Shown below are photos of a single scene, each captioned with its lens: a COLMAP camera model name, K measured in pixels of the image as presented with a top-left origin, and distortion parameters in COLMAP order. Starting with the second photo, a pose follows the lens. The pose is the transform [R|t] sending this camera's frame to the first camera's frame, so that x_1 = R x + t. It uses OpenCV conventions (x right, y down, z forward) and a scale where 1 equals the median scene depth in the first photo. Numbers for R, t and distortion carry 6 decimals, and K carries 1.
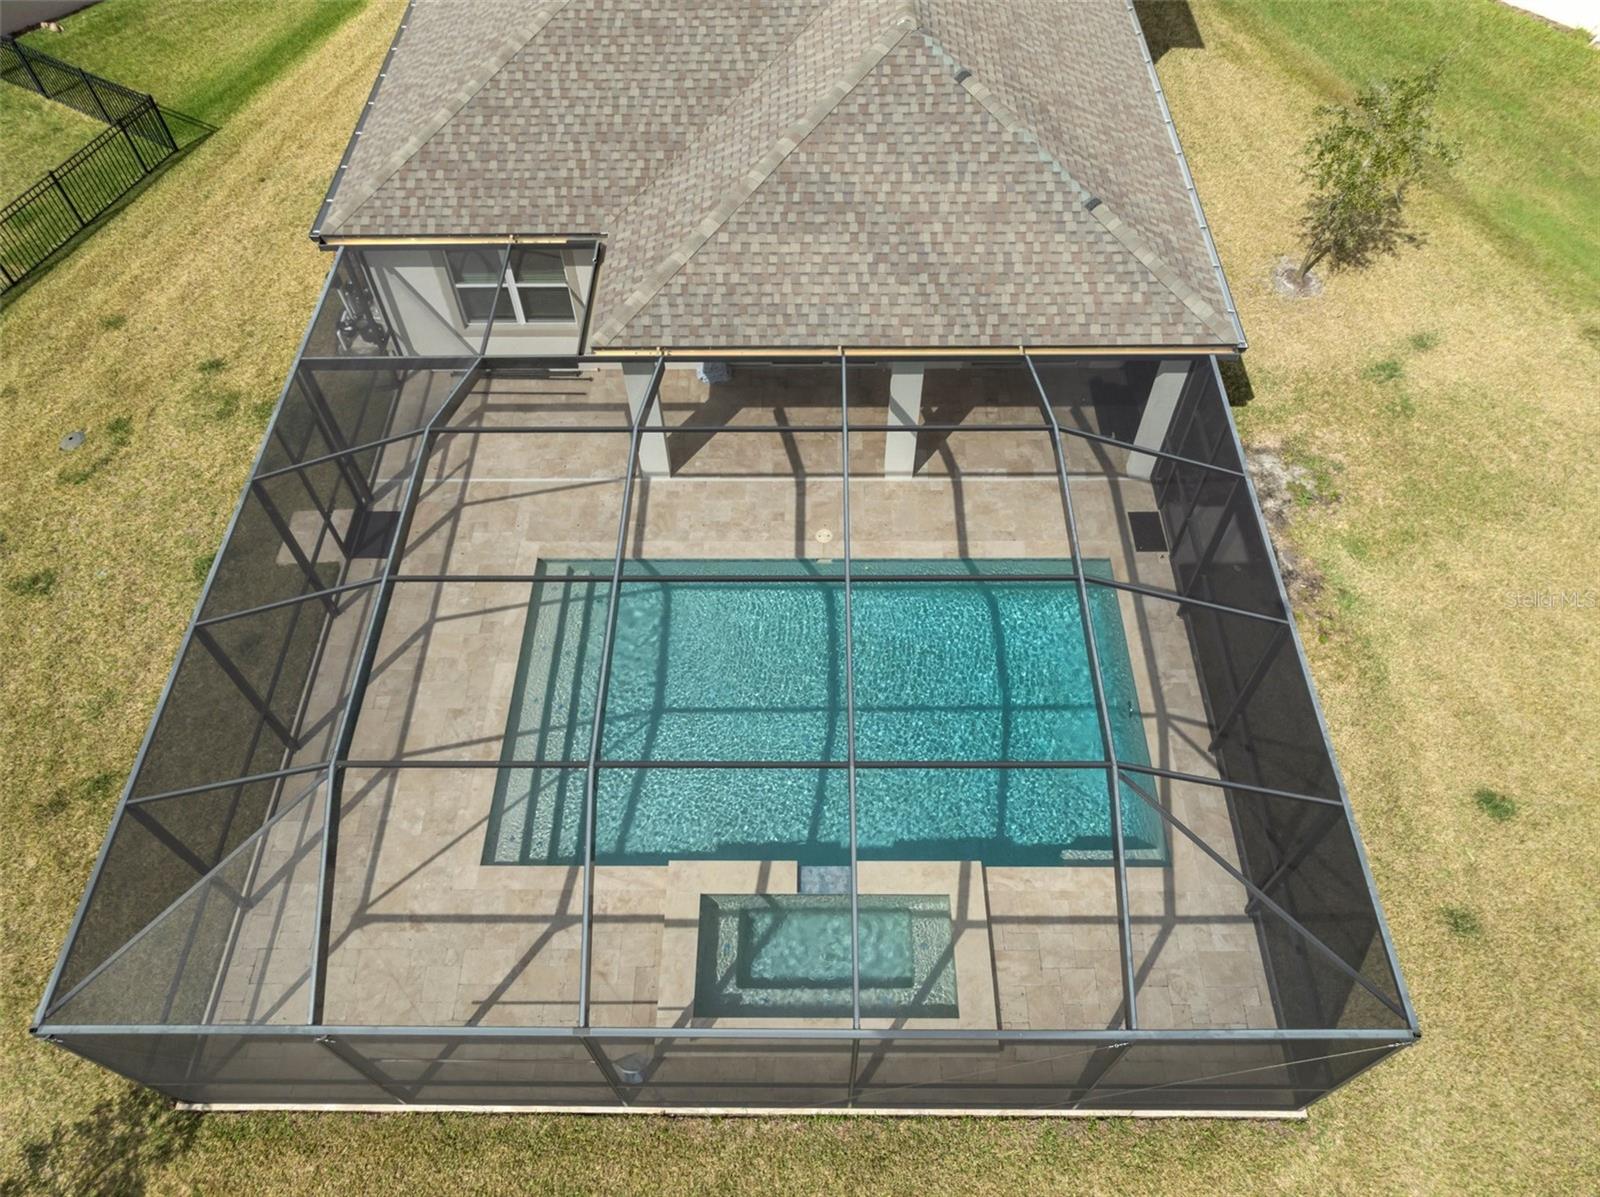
lens RADIAL K [[1122.8, 0, 800.0], [0, 1122.8, 598.5], [0, 0, 1]] dist [-0.002293, 0.004974]
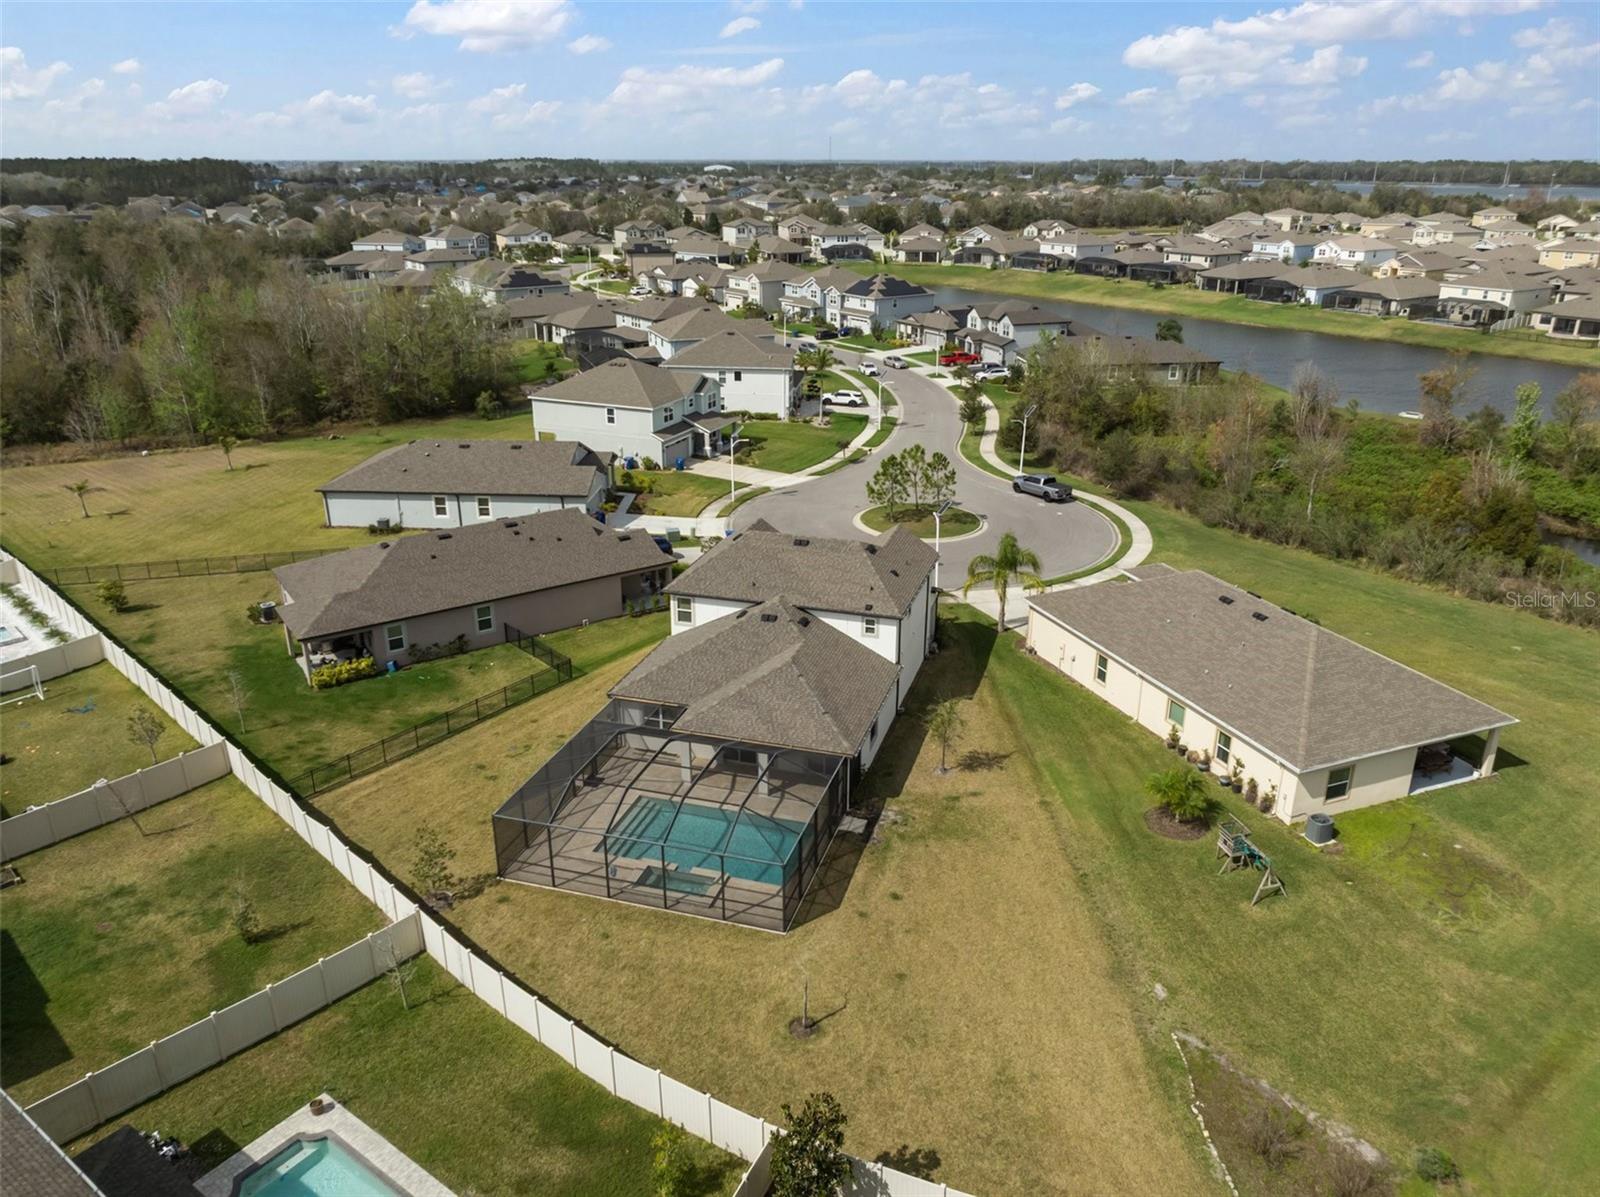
lens RADIAL K [[1153.3, 0, 800.0], [0, 1153.3, 598.5], [0, 0, 1]] dist [0.002633, 0.002741]
pose [[0.958545, 0.112656, -0.261727, 1.062588], [-0.237020, 0.825063, -0.512926, 1.154766], [0.158157, 0.553697, 0.817561, -2.021369]]
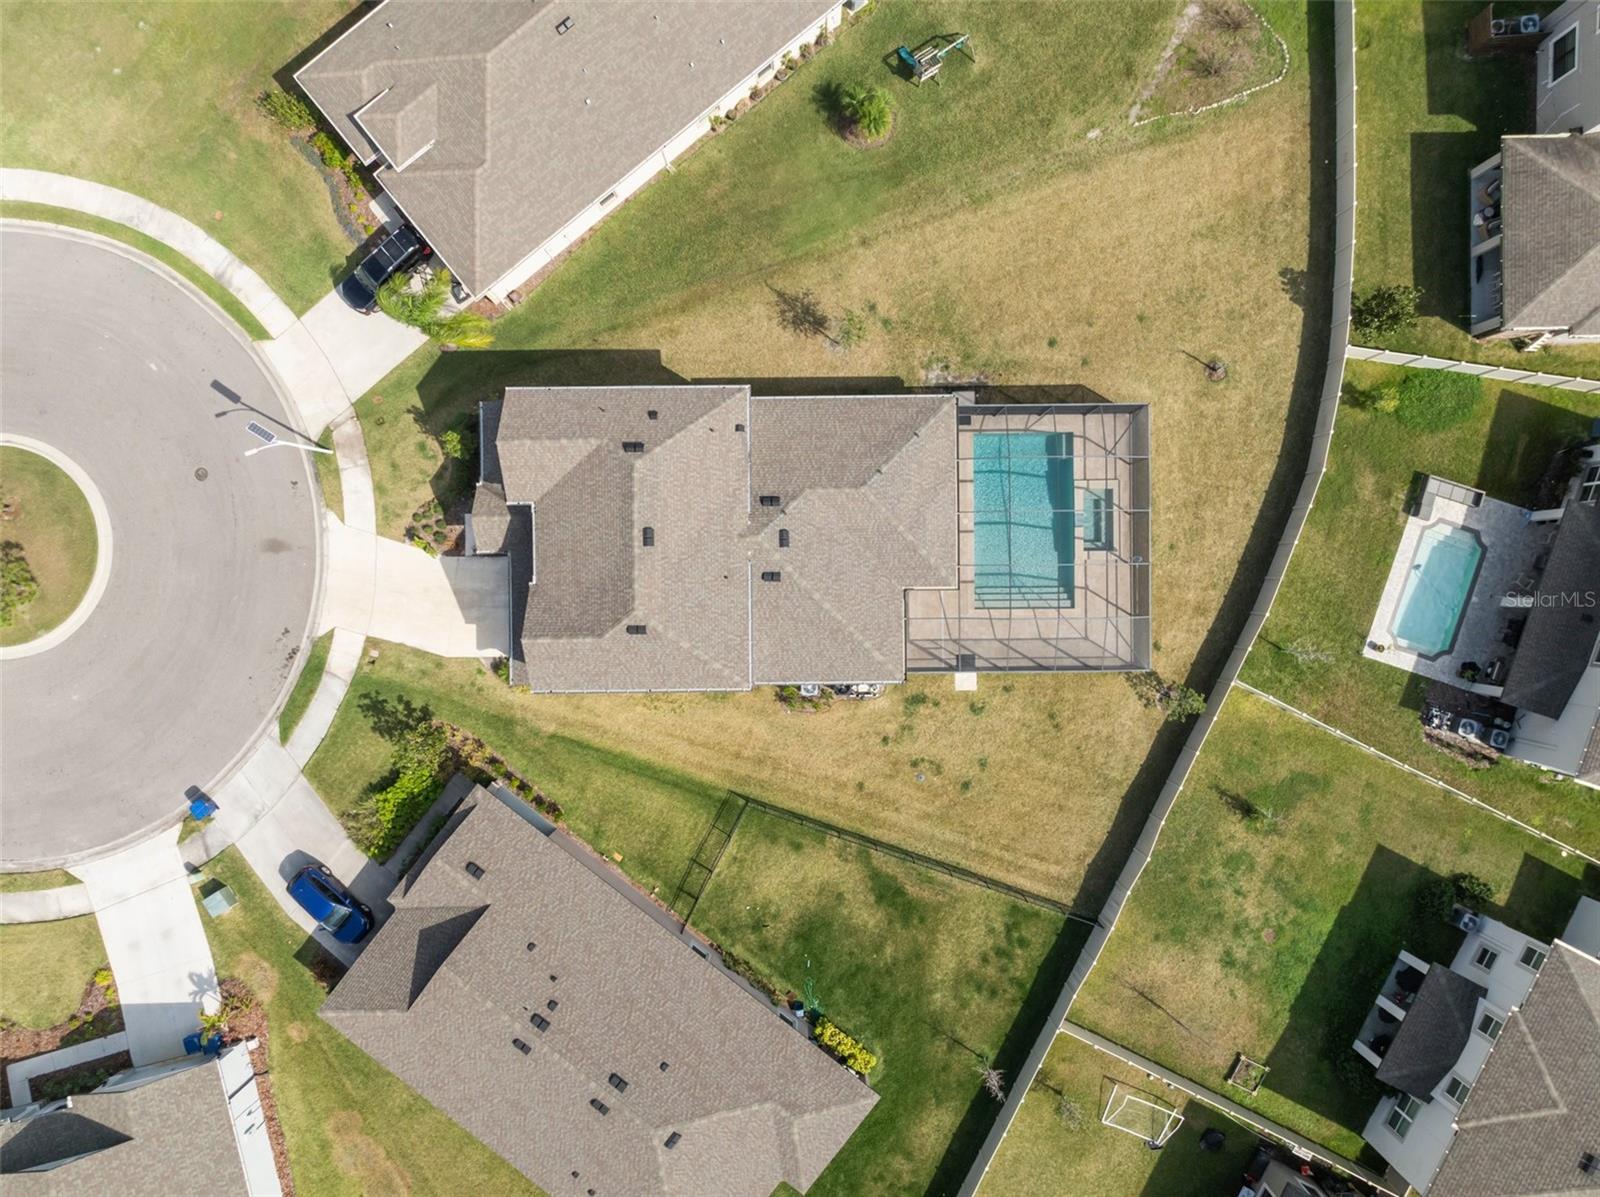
lens RADIAL K [[1122.8, 0, 800.0], [0, 1122.8, 598.5], [0, 0, 1]] dist [-0.002293, 0.004974]
pose [[-0.016872, -0.999854, 0.002707, -0.223663], [0.809476, -0.012071, 0.587029, -2.605780], [-0.586910, 0.012095, 0.809562, -1.474825]]
